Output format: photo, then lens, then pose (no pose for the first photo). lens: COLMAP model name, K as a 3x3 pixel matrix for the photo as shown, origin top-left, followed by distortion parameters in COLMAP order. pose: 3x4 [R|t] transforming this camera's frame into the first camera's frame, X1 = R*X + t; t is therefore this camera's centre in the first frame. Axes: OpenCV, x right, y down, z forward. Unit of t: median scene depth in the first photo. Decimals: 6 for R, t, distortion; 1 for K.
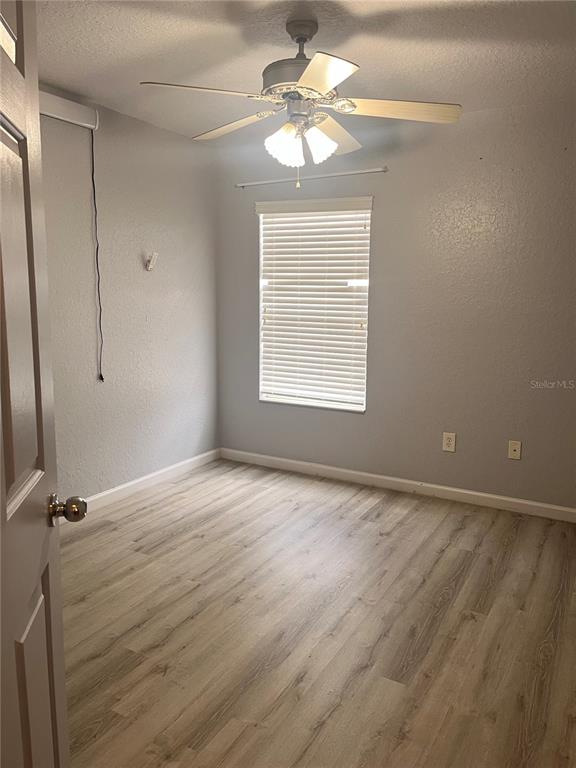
lens RADIAL K [[582.3, 0, 286.6], [0, 582.3, 384.1], [0, 0, 1]] dist [0.006846, -0.002422]
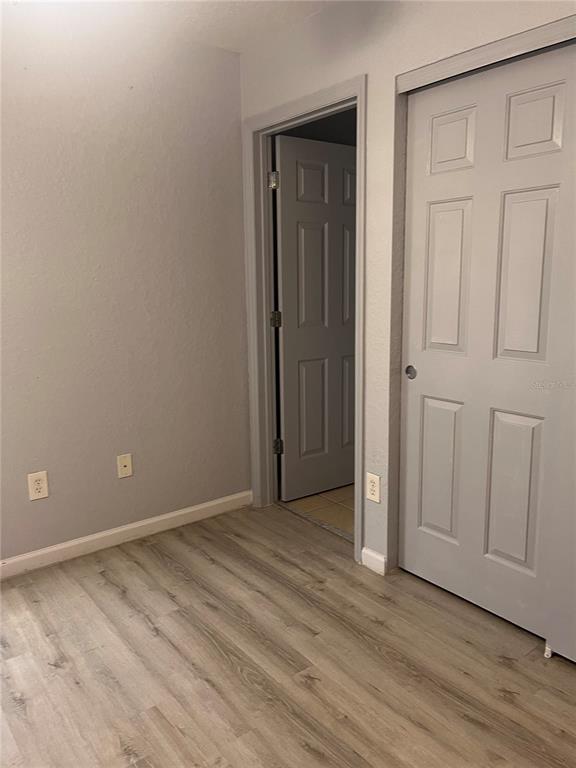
lens RADIAL K [[582.3, 0, 287.5], [0, 582.3, 382.9], [0, 0, 1]] dist [0.006846, -0.002422]
pose [[0.375043, -0.181707, 0.909024, -0.248259], [0.164698, 0.978061, 0.127556, -0.067783], [-0.912259, 0.101875, 0.396742, 0.517787]]
